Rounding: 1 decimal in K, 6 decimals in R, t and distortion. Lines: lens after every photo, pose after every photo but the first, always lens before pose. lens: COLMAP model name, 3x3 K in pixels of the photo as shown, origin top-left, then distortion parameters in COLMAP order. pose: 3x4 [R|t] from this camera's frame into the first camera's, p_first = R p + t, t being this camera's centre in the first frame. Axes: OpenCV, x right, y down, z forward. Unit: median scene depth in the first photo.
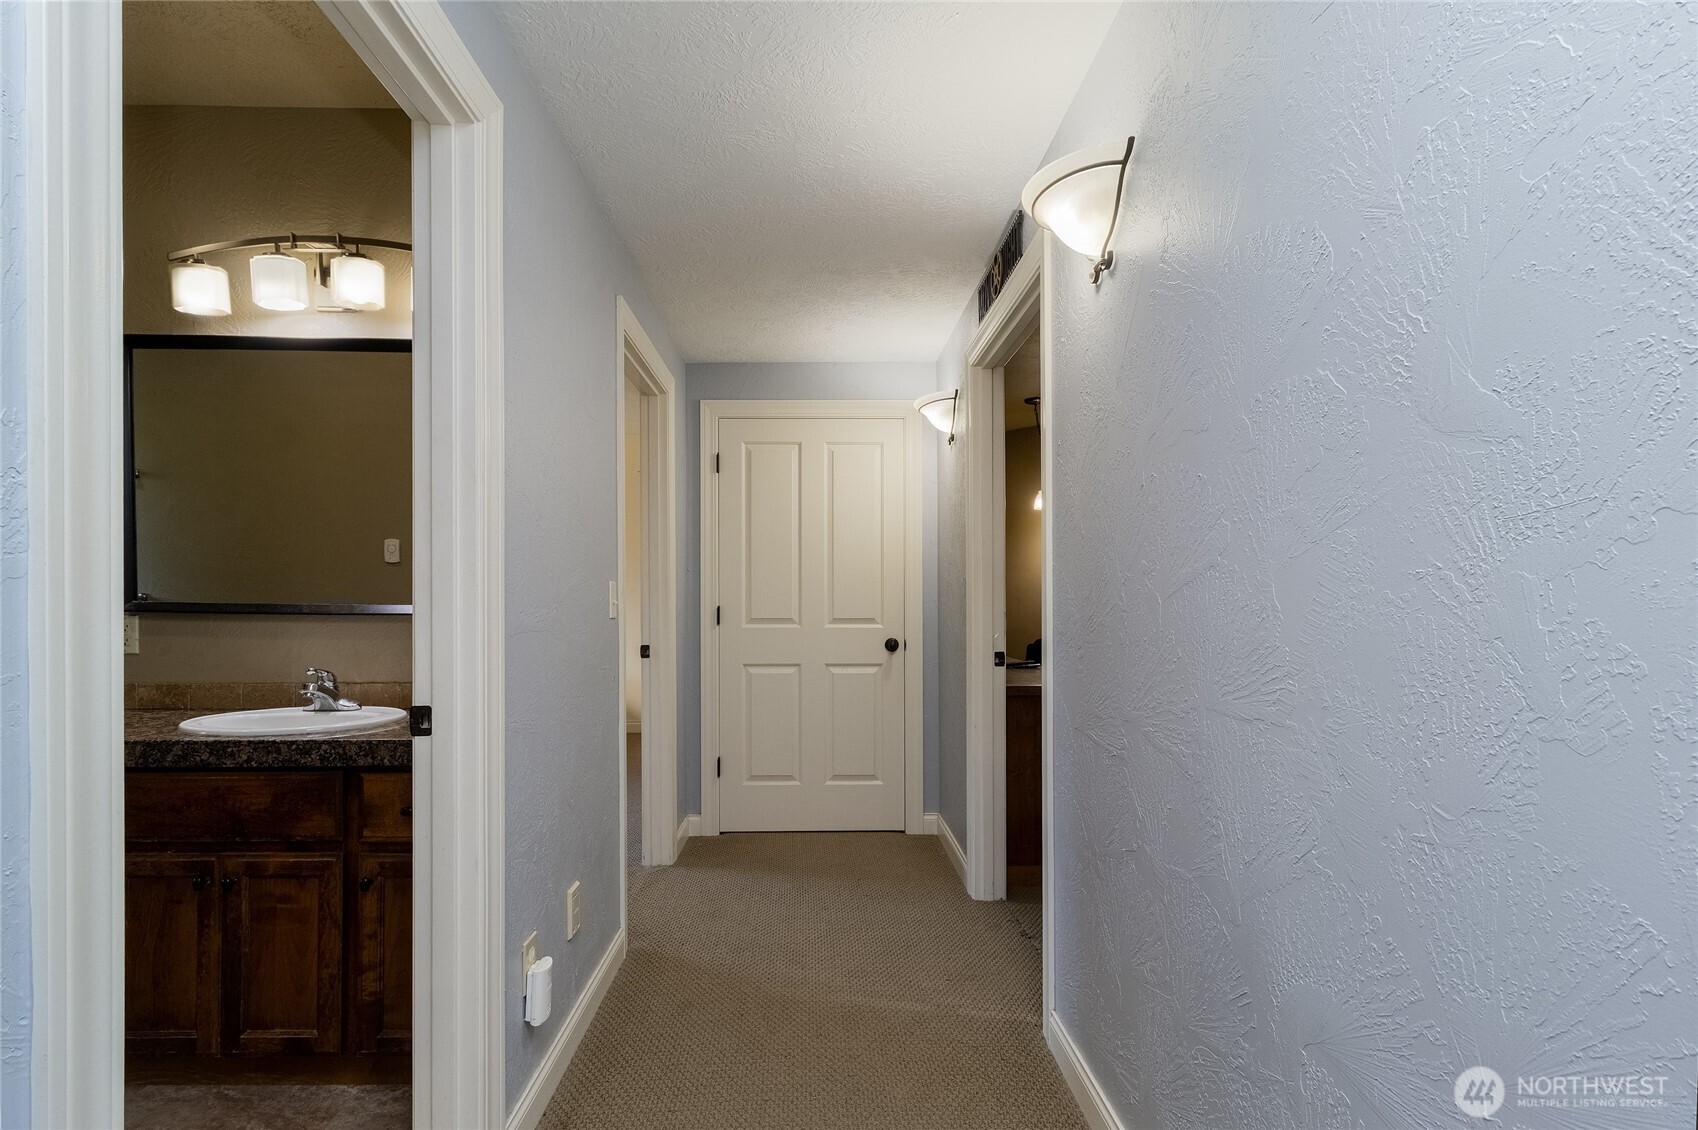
lens RADIAL K [[798.1, 0, 836.9], [0, 798.1, 604.5], [0, 0, 1]] dist [0.007153, -0.003076]
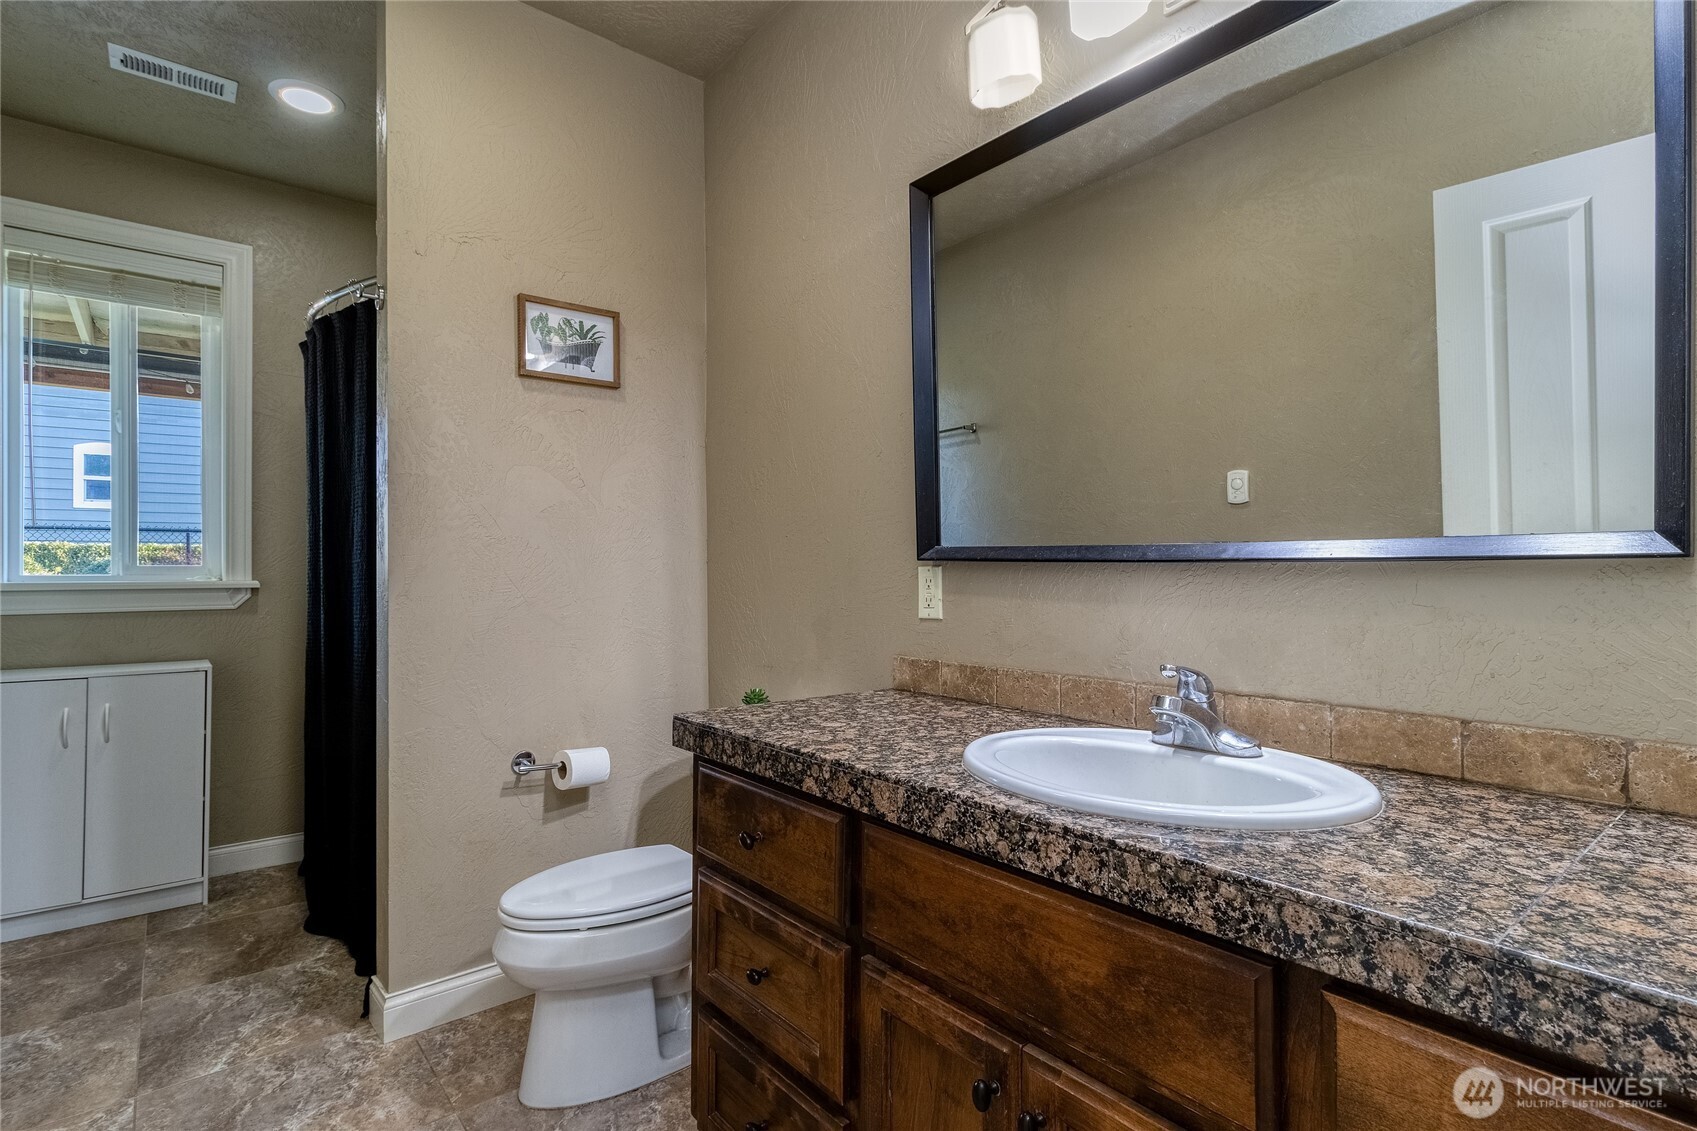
lens RADIAL K [[797.7, 0, 848.2], [0, 797.7, 567.3], [0, 0, 1]] dist [0.007153, -0.003076]
pose [[0.613861, -0.010142, -0.789349, -0.446990], [0.001567, 0.999931, -0.011629, 0.027705], [0.789413, 0.005902, 0.613834, 0.619441]]
